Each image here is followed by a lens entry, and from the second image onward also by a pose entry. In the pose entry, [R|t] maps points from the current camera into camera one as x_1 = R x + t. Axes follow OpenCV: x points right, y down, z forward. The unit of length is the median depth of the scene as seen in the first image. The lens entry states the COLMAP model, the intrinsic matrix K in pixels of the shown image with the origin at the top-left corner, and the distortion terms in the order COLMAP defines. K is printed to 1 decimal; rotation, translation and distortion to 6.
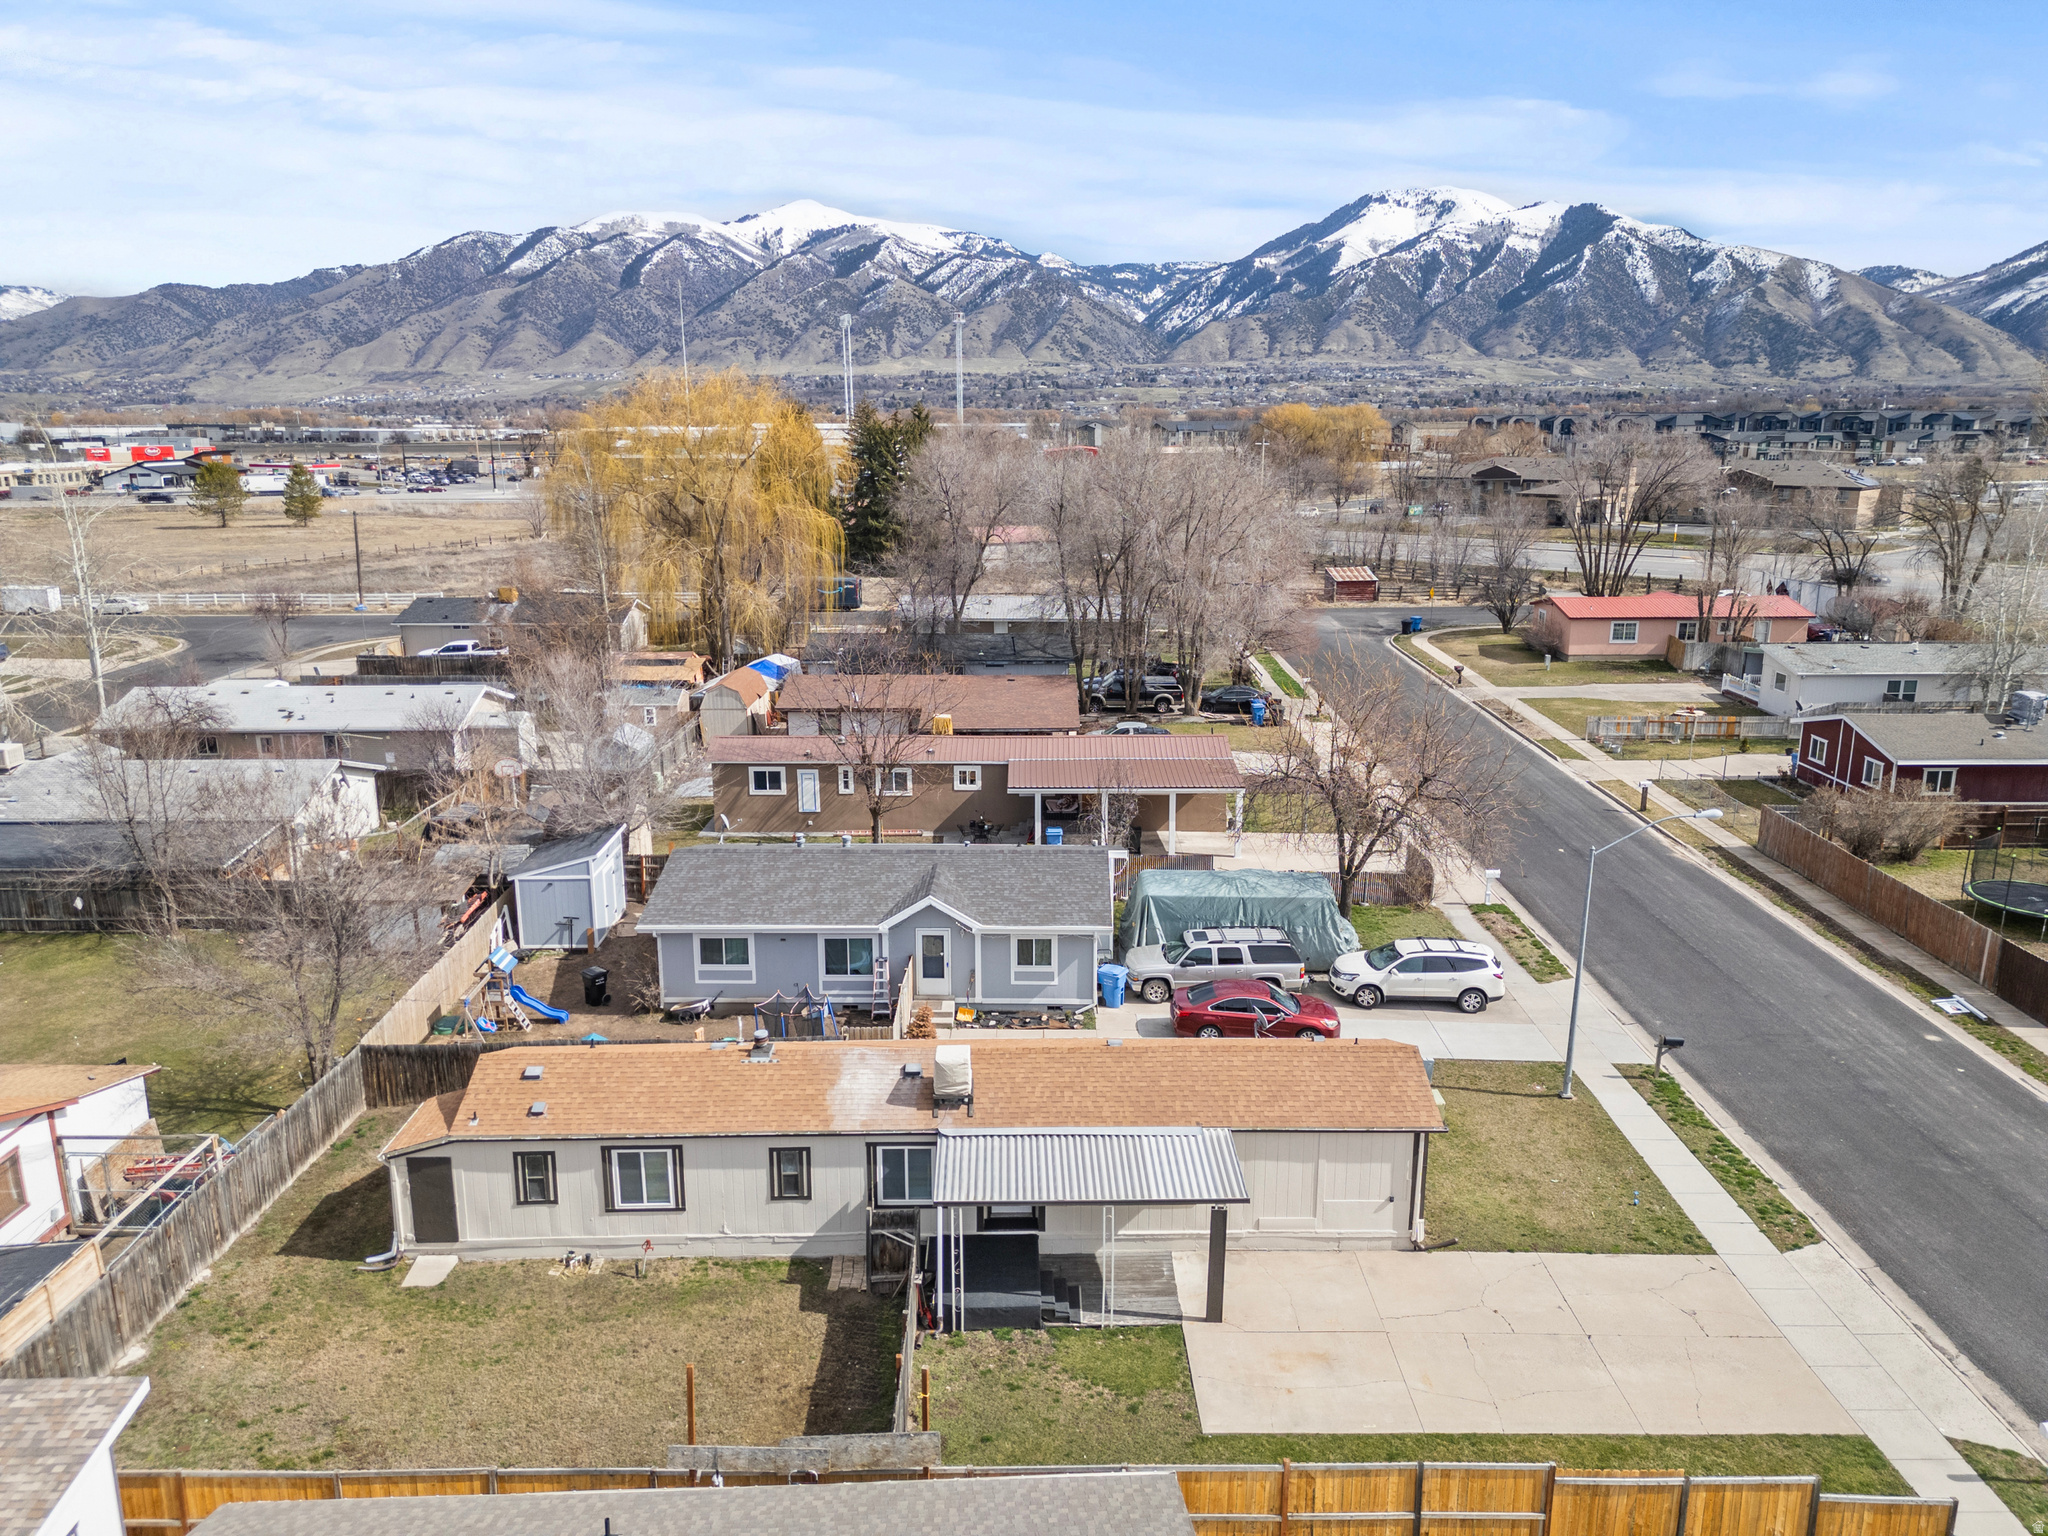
lens RADIAL K [[1429.1, 0, 1024.0], [0, 1429.1, 768.0], [0, 0, 1]] dist [0.067092, -0.063684]
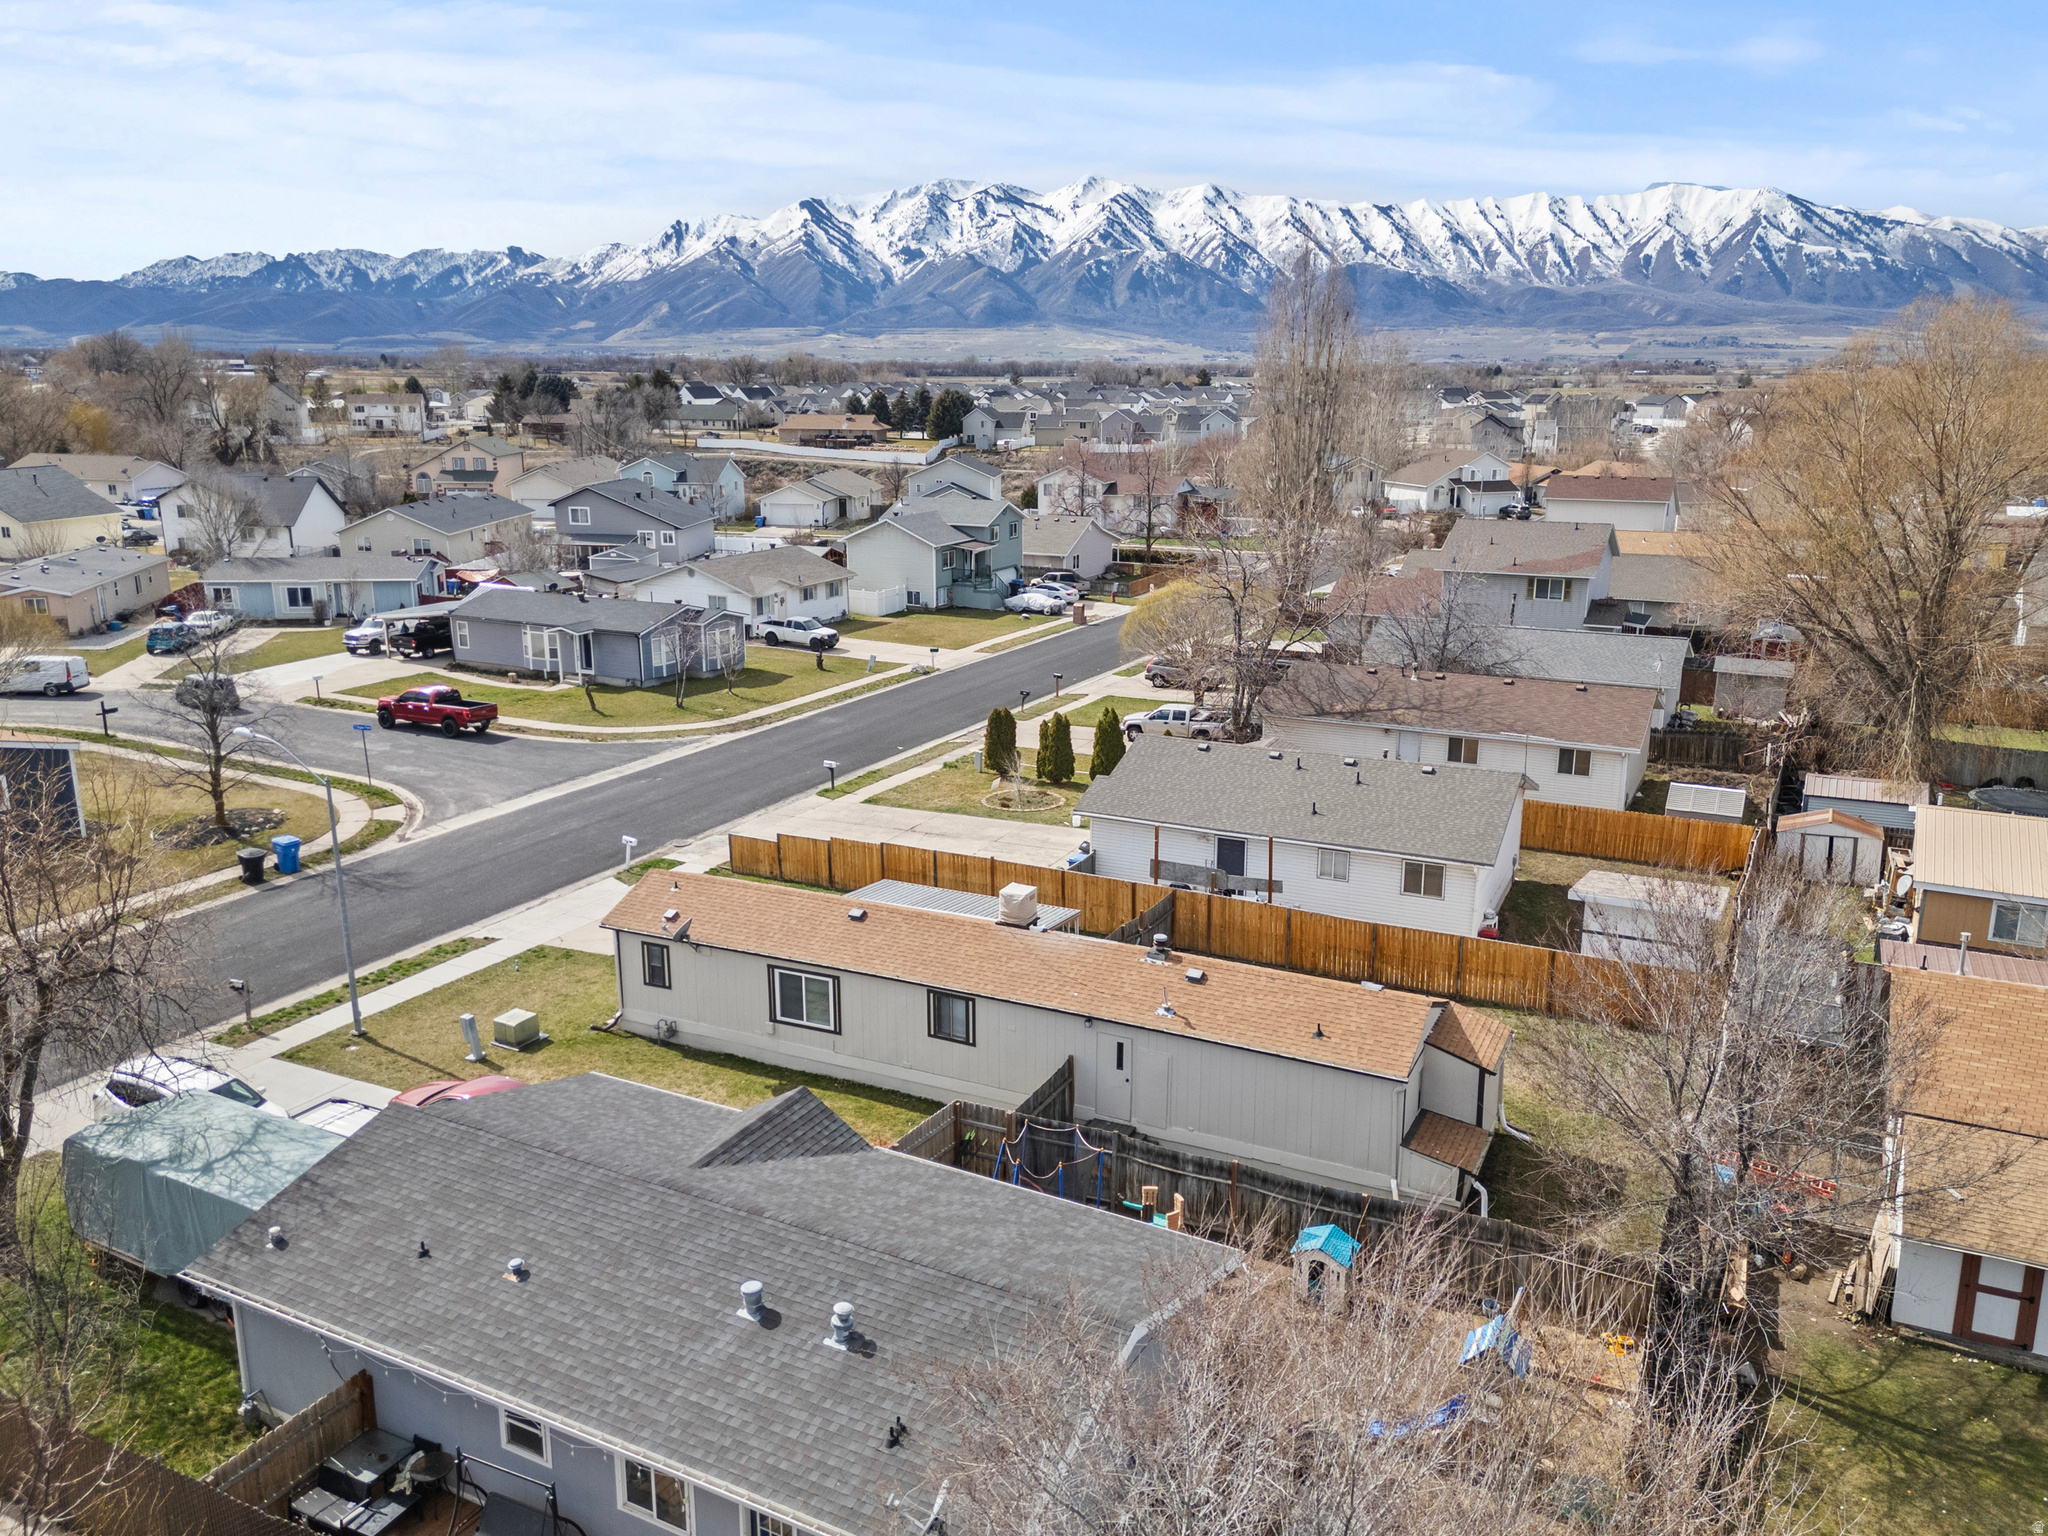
lens RADIAL K [[1450.6, 0, 980.1], [0, 1450.6, 754.4], [0, 0, 1]] dist [0.074343, -0.062684]
pose [[-0.885508, -0.110994, 0.451172, -0.542655], [0.111431, 0.891973, 0.438140, -0.416696], [-0.451065, 0.438251, -0.777481, 1.799612]]
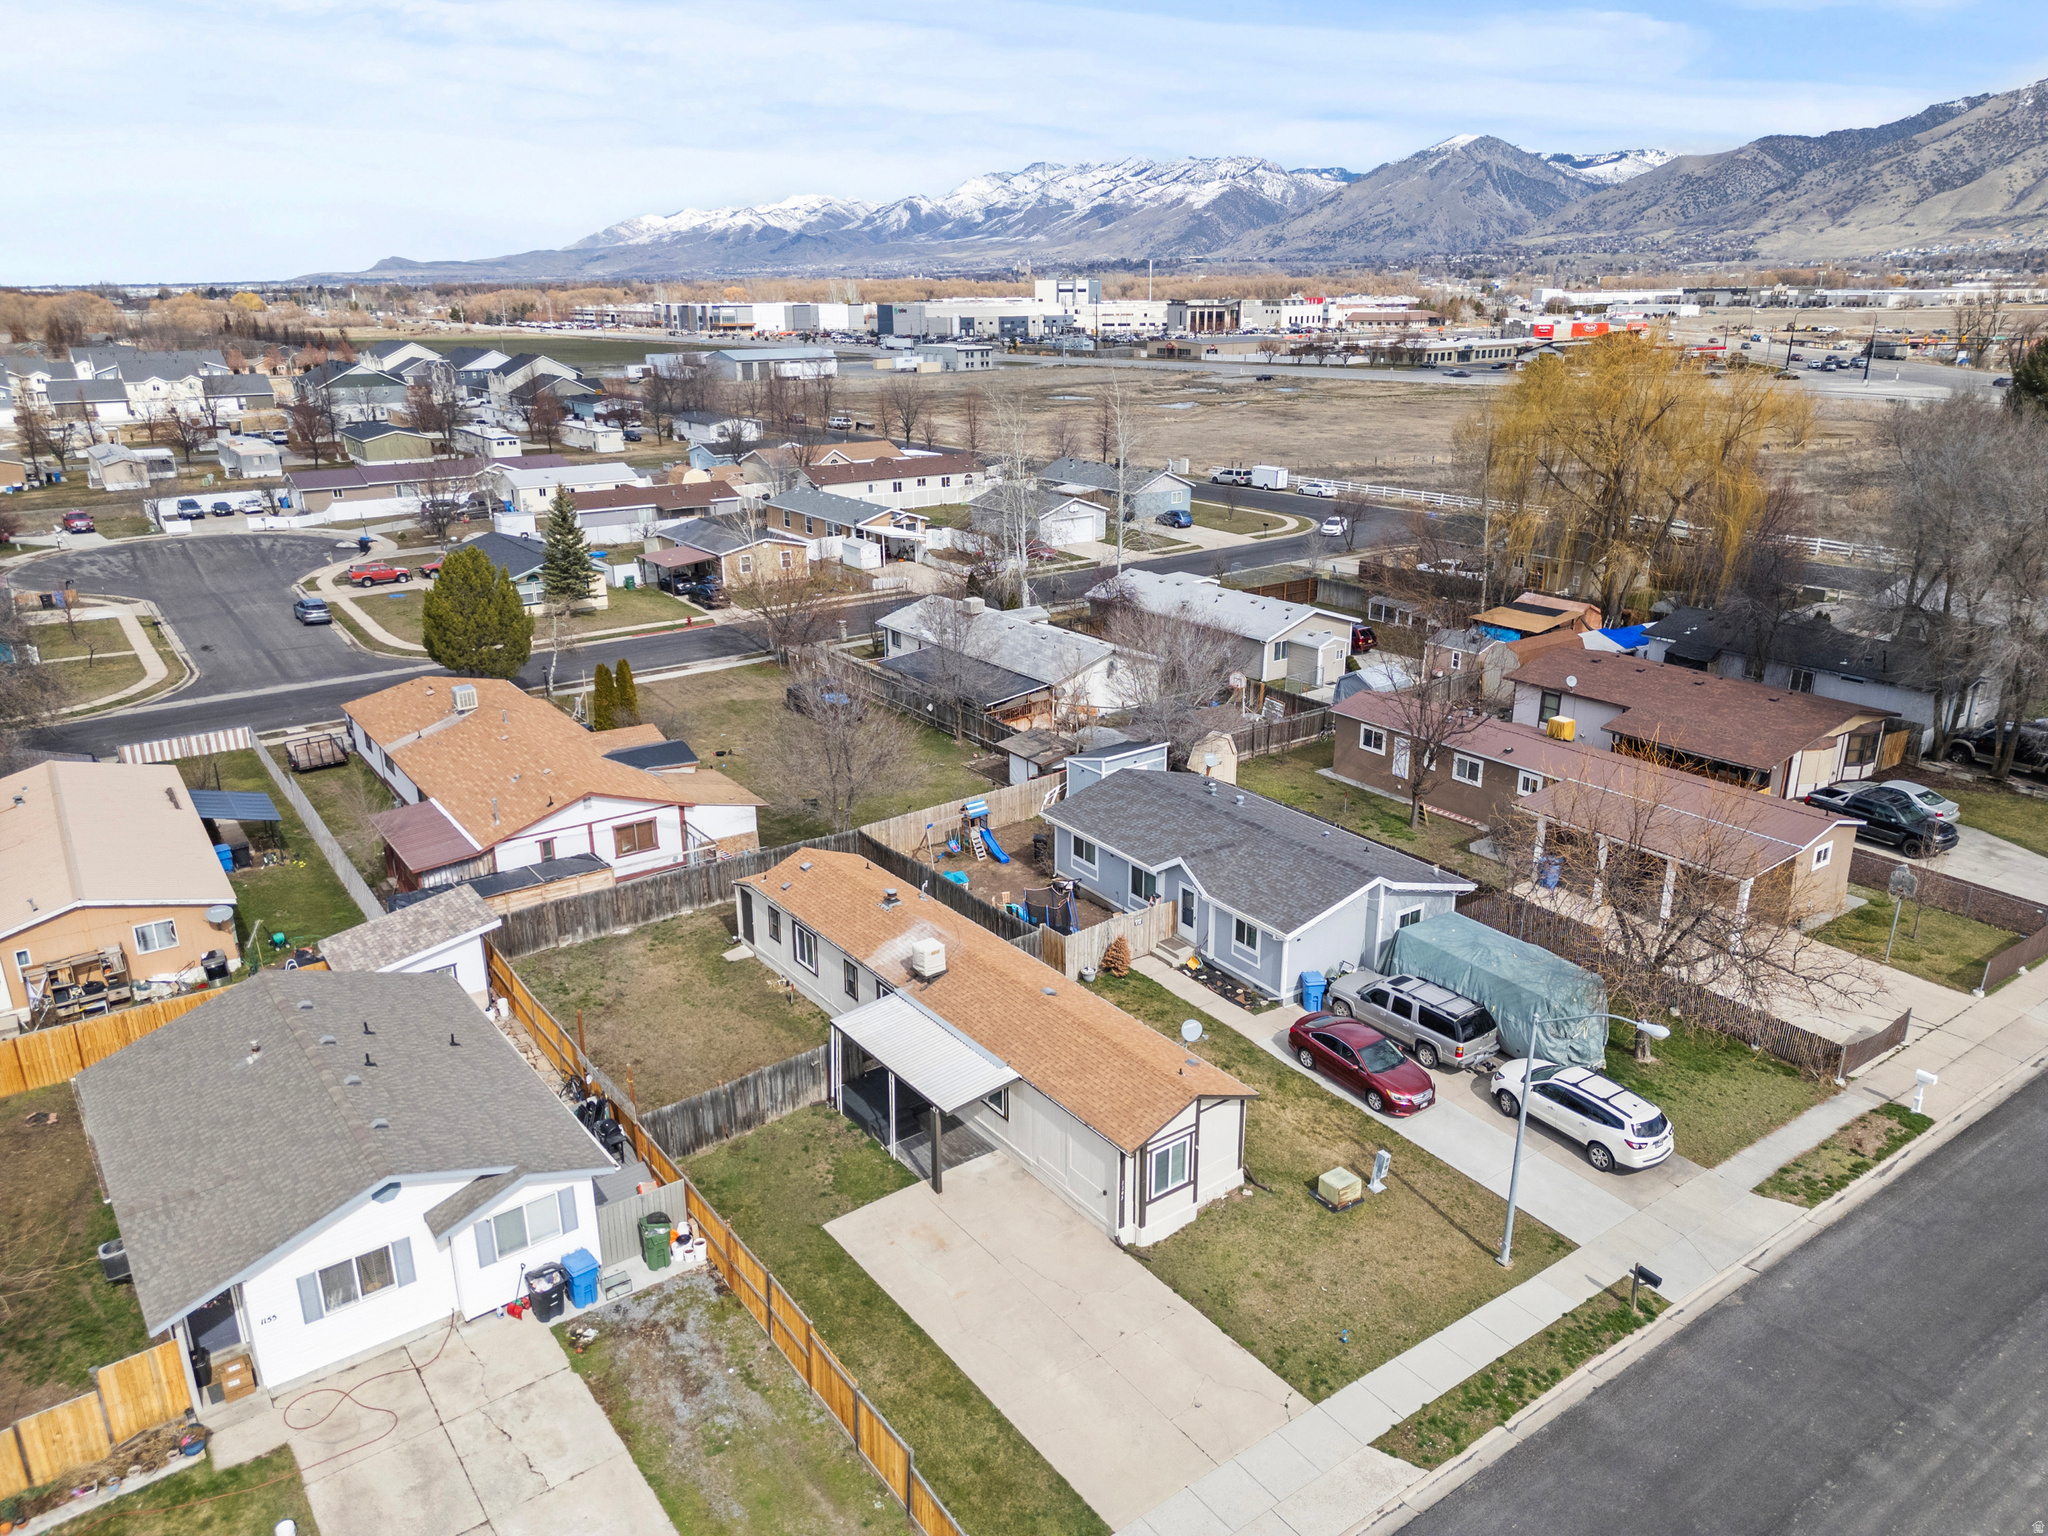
lens RADIAL K [[1444.2, 0, 1024.0], [0, 1444.2, 768.0], [0, 0, 1]] dist [0.011480, 0.008713]
pose [[0.579712, 0.259279, -0.772469, 0.989760], [-0.187571, 0.965026, 0.183144, -0.229955], [0.792938, 0.038722, 0.608071, 0.203717]]
